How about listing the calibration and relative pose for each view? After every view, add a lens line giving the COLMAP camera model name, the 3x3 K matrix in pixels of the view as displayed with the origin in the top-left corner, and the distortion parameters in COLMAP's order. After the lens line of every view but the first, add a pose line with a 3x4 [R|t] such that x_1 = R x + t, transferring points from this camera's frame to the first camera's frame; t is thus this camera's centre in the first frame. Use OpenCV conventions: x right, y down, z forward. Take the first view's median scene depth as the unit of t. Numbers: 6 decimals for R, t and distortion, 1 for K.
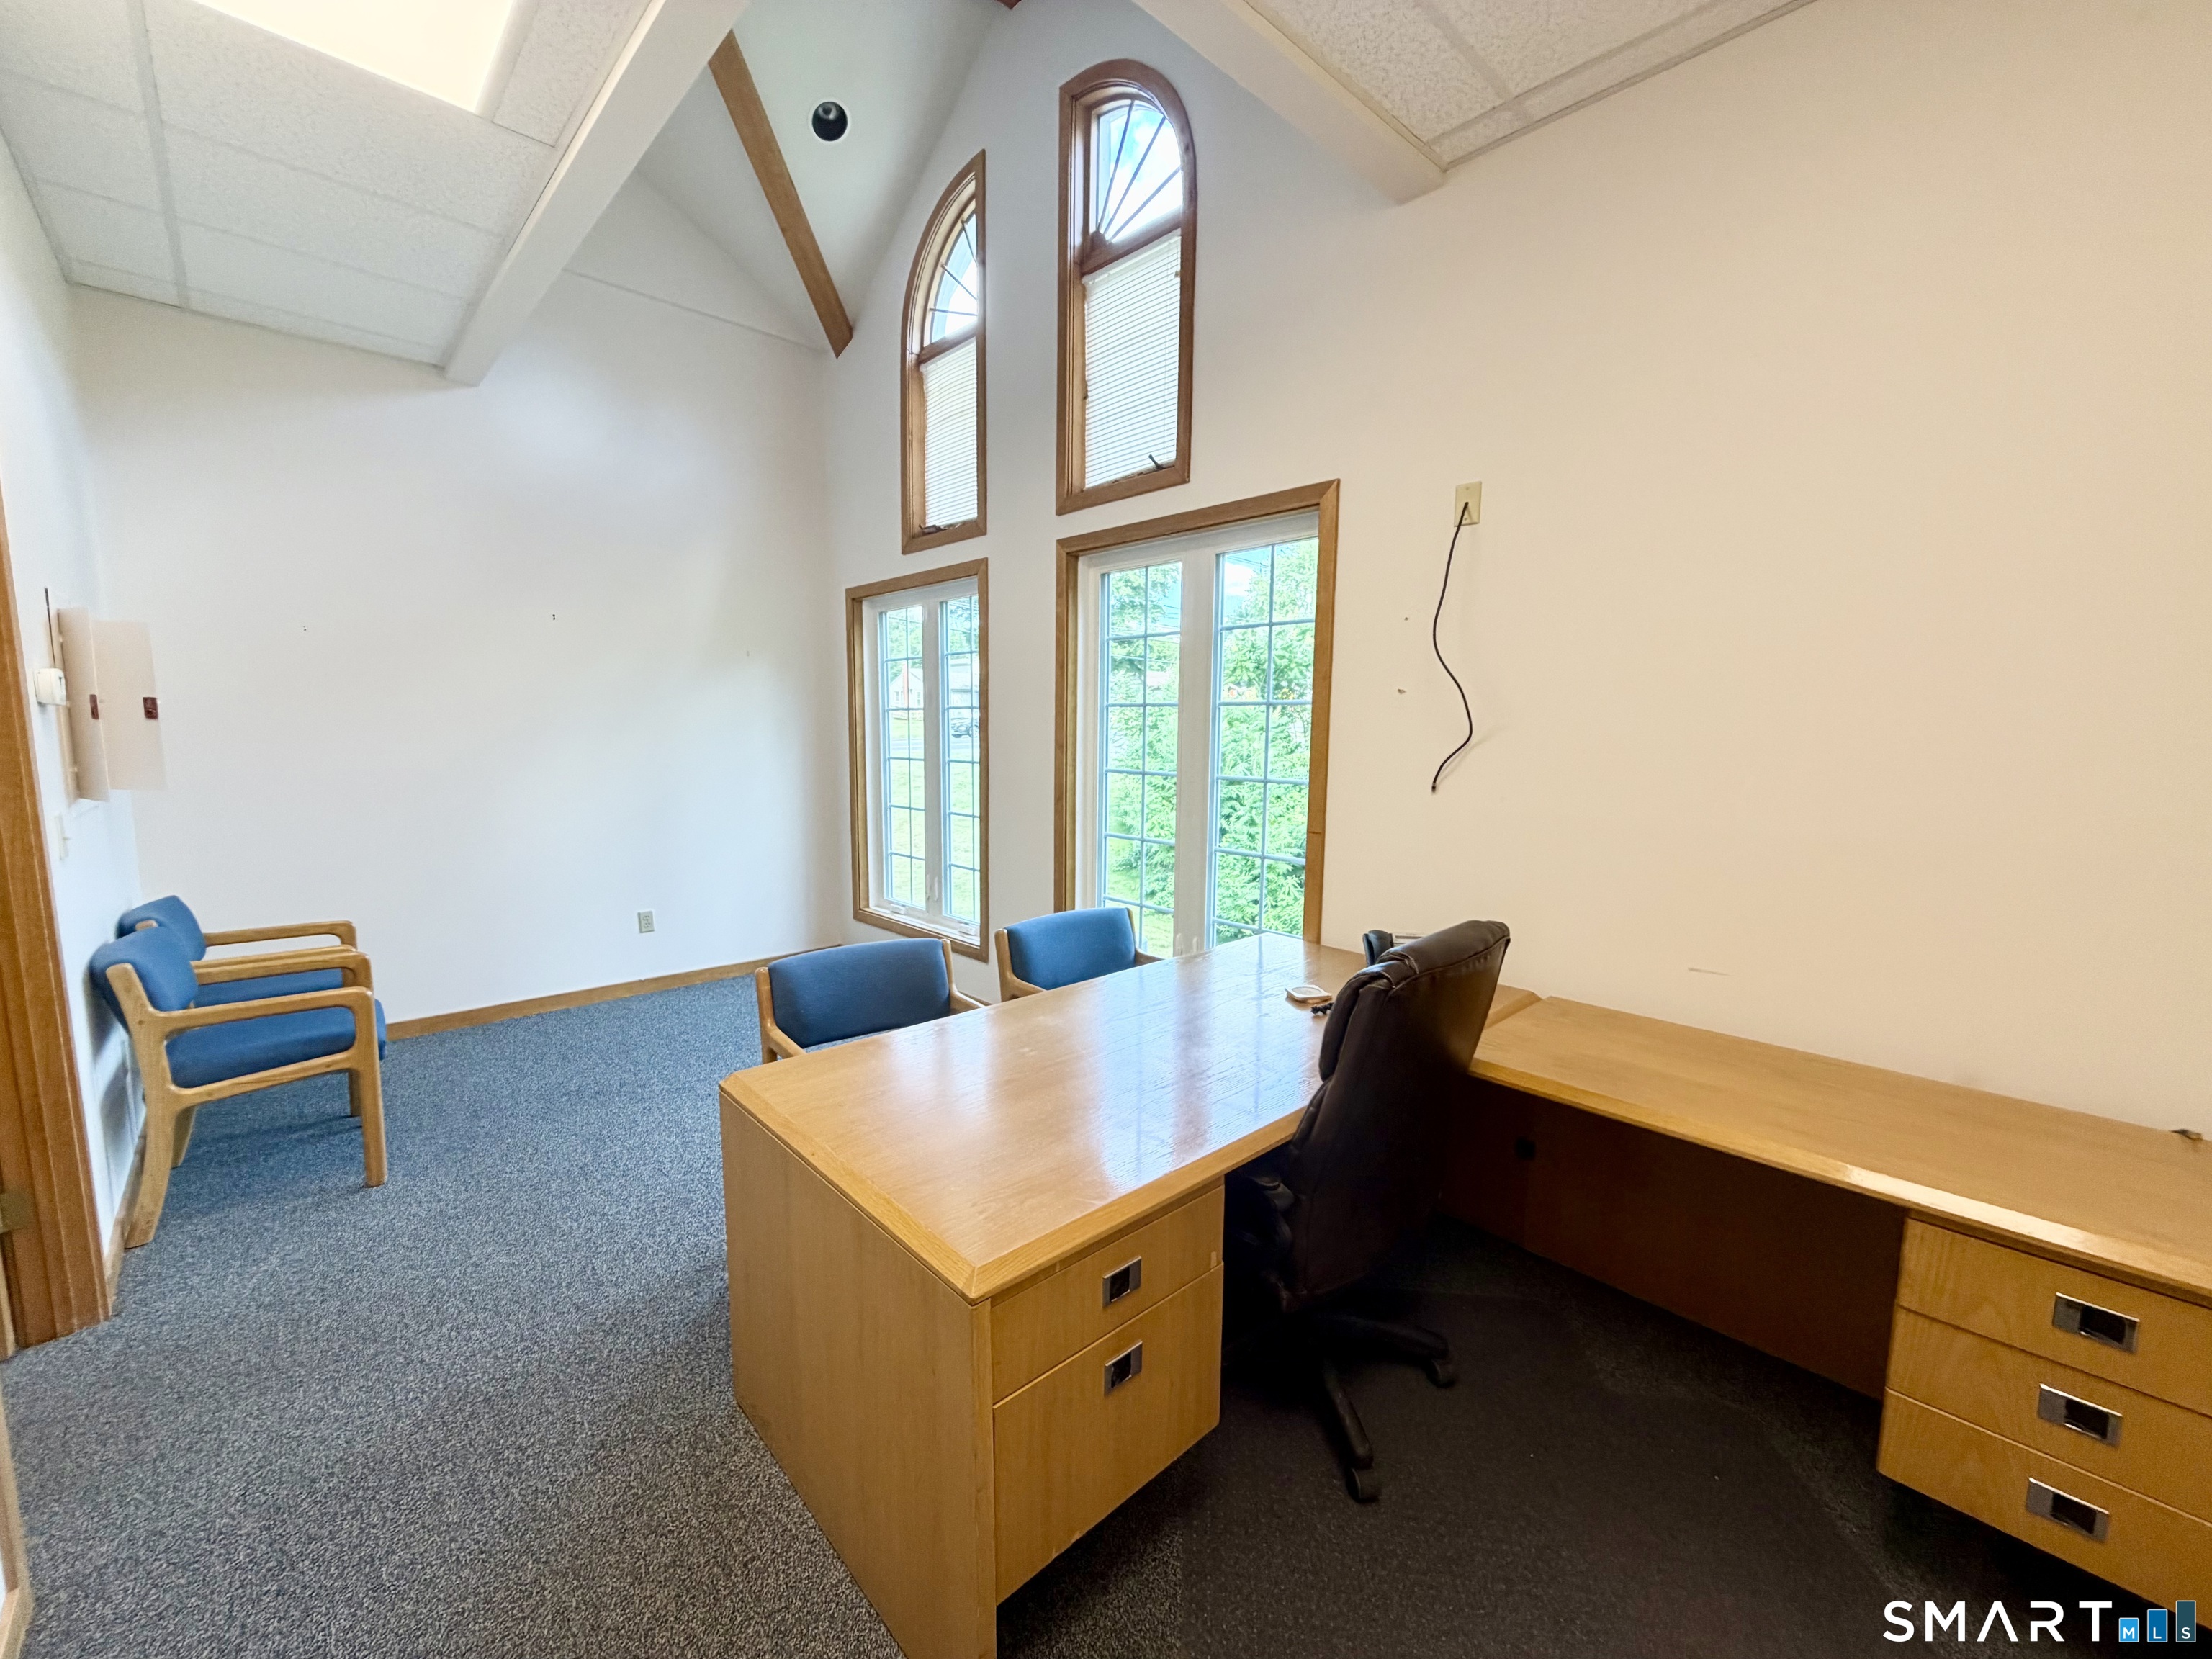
lens RADIAL K [[885.6, 0, 1106.0], [0, 885.6, 829.5], [0, 0, 1]] dist [-0.000834, -0.000294]
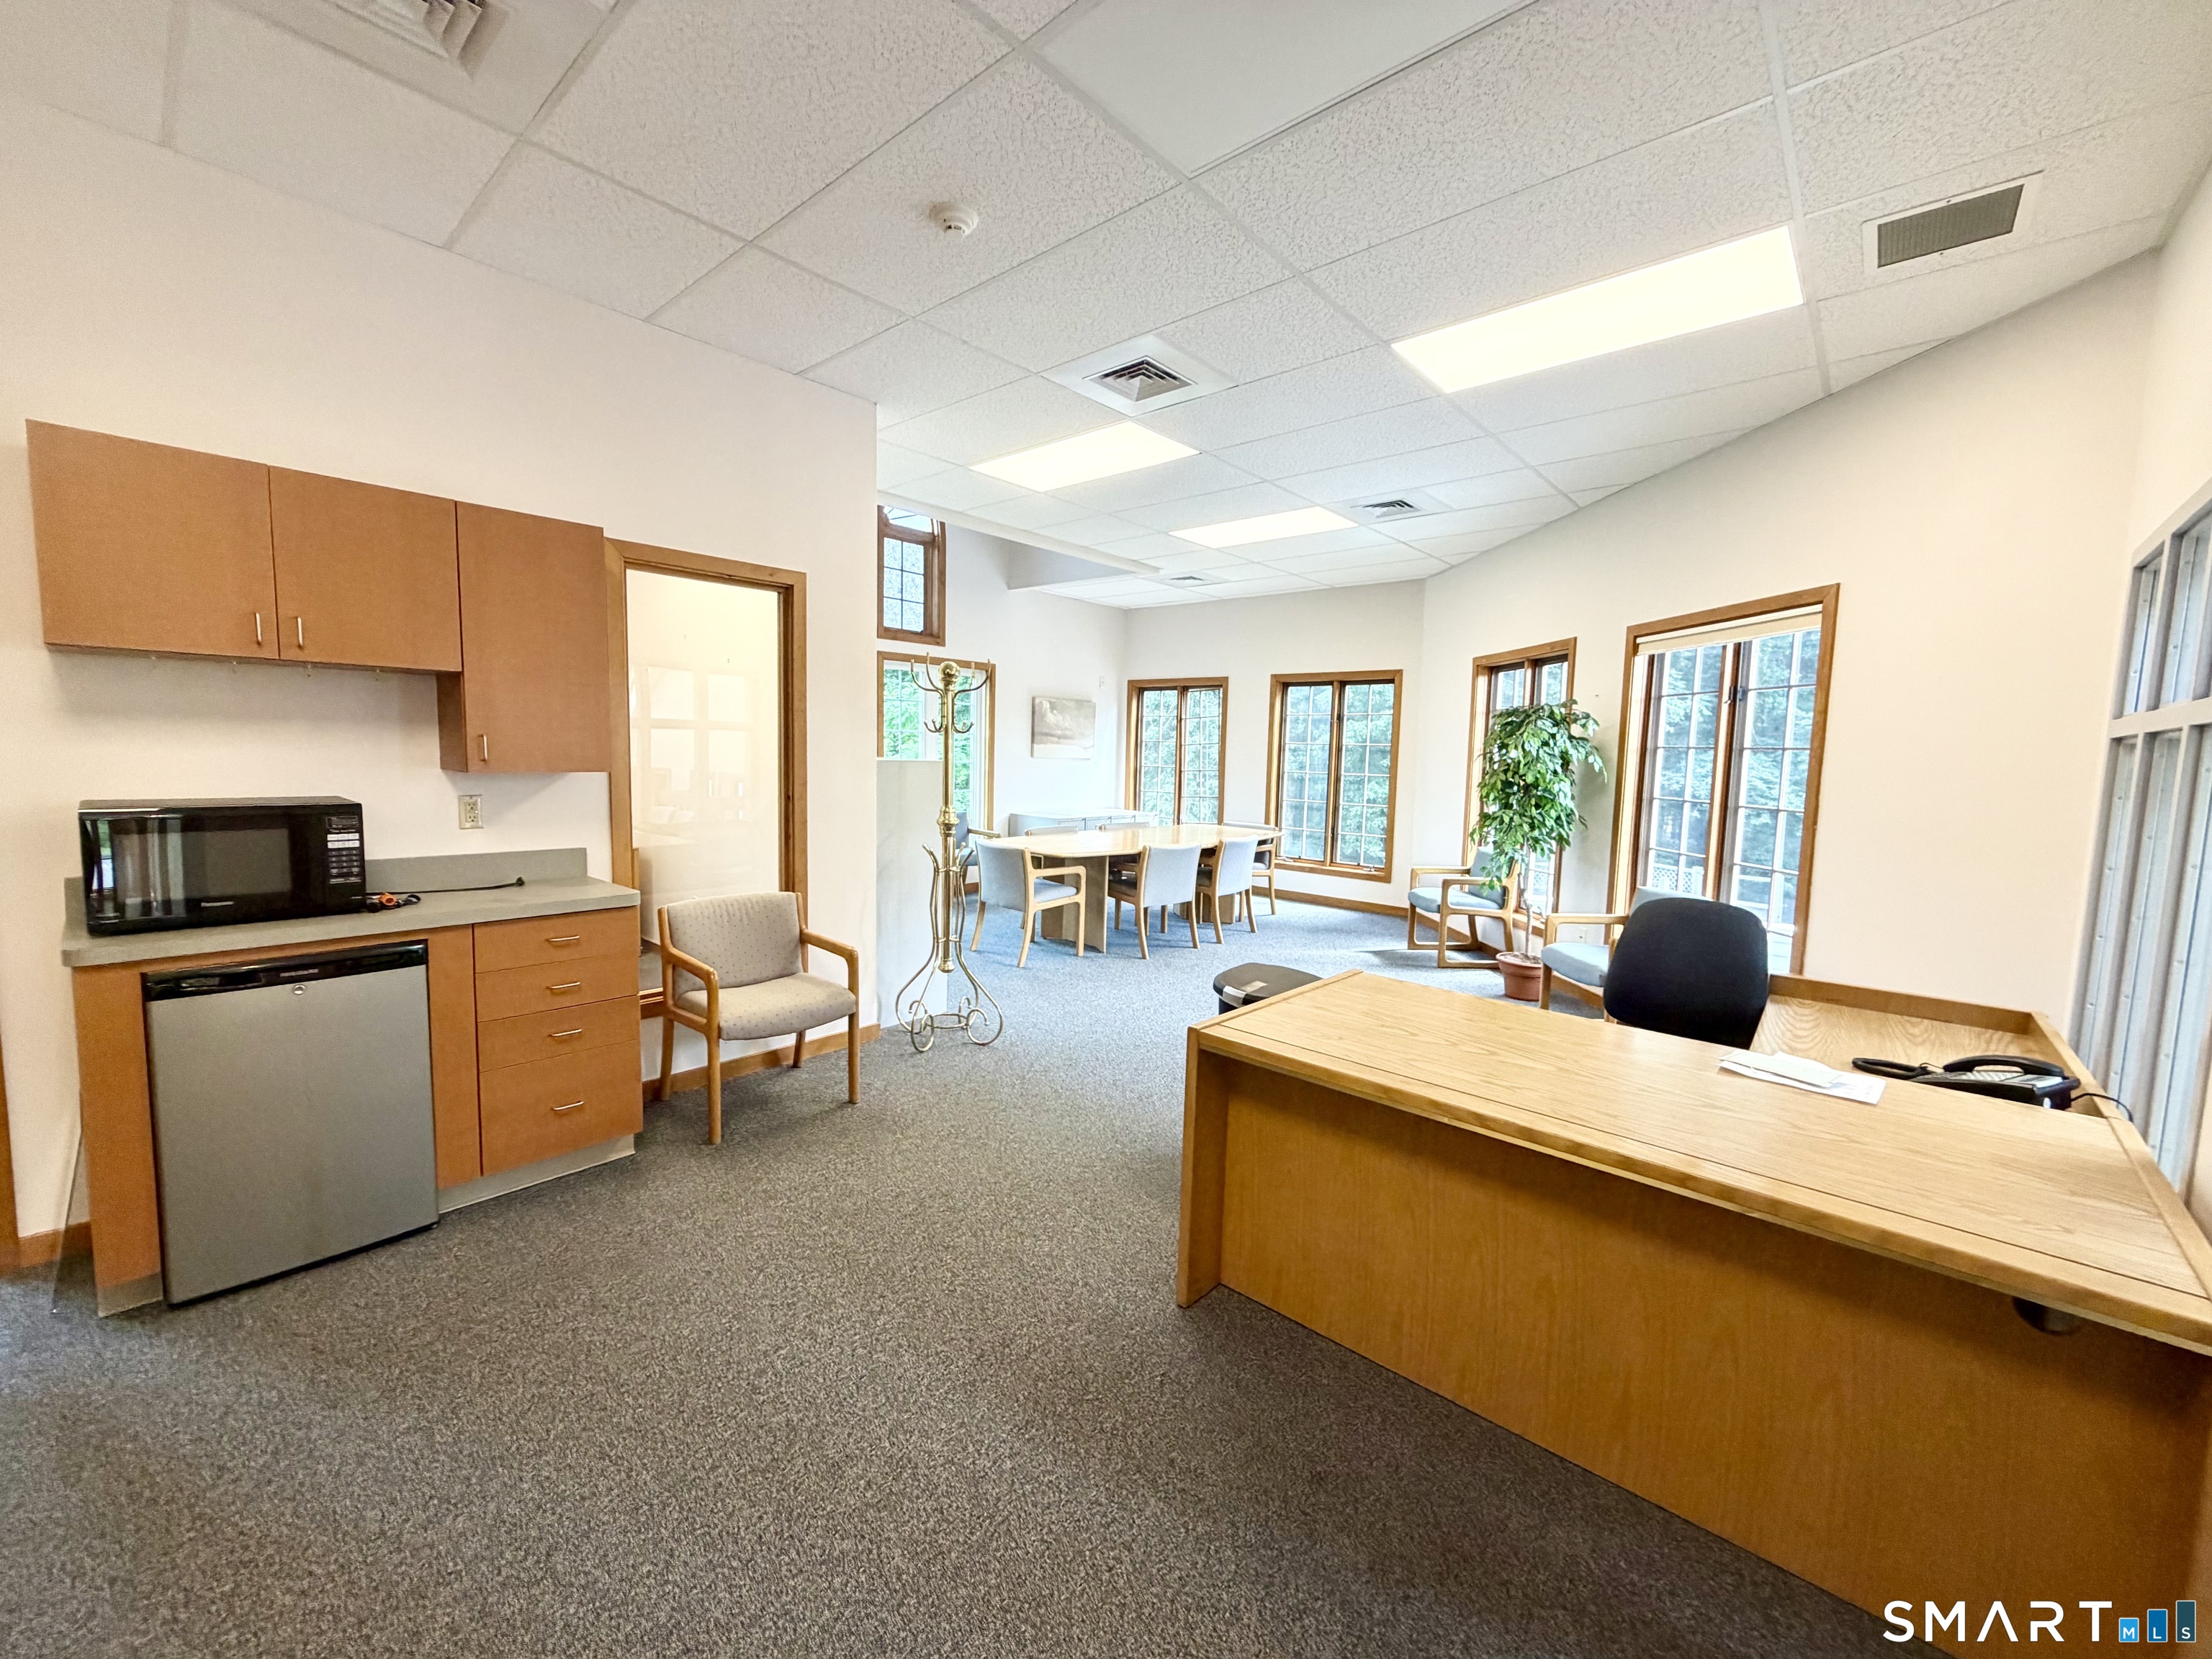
lens RADIAL K [[885.6, 0, 1106.0], [0, 885.6, 829.5], [0, 0, 1]] dist [-0.000834, -0.000294]
pose [[-0.084451, -0.088982, 0.992447, -2.162328], [0.095776, 0.990668, 0.096972, -0.061773], [-0.991814, 0.103242, -0.075141, 0.669653]]
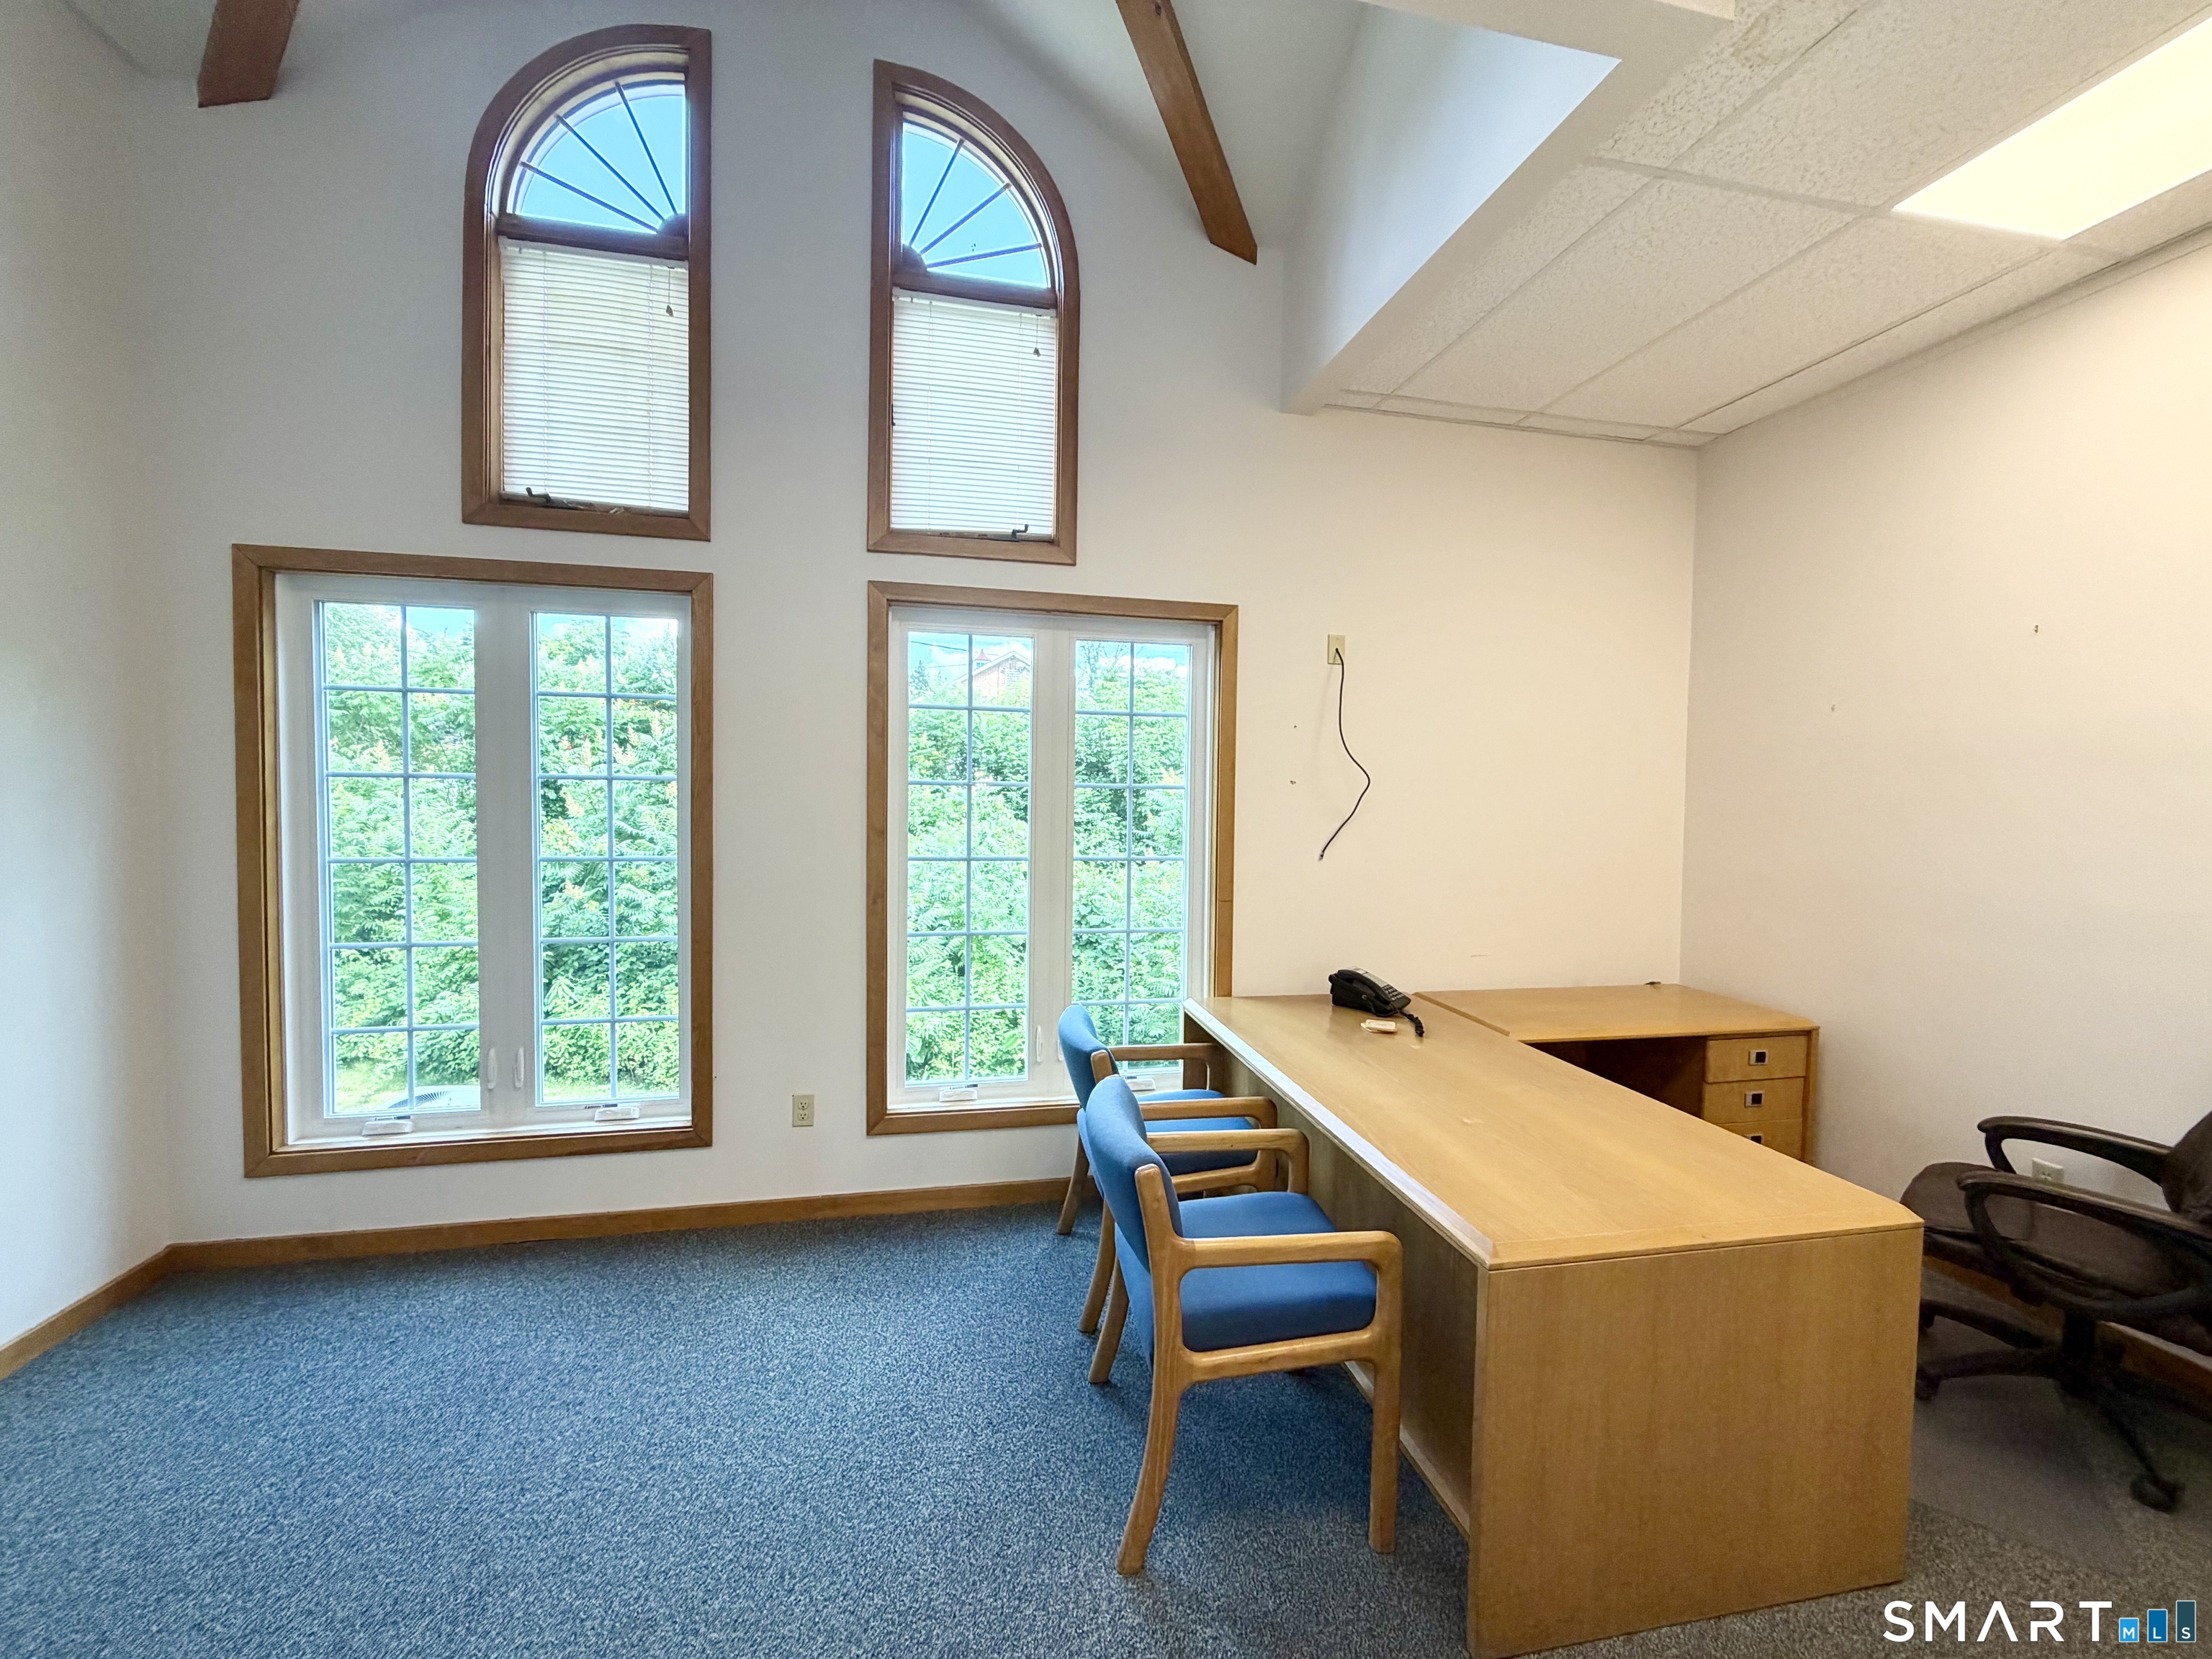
lens RADIAL K [[885.6, 0, 1106.0], [0, 885.6, 829.5], [0, 0, 1]] dist [-0.000834, -0.000294]
pose [[0.519009, -0.035996, 0.854011, -0.657383], [0.088642, 0.995993, -0.011890, -0.070926], [-0.850160, 0.081872, 0.520119, 0.415011]]
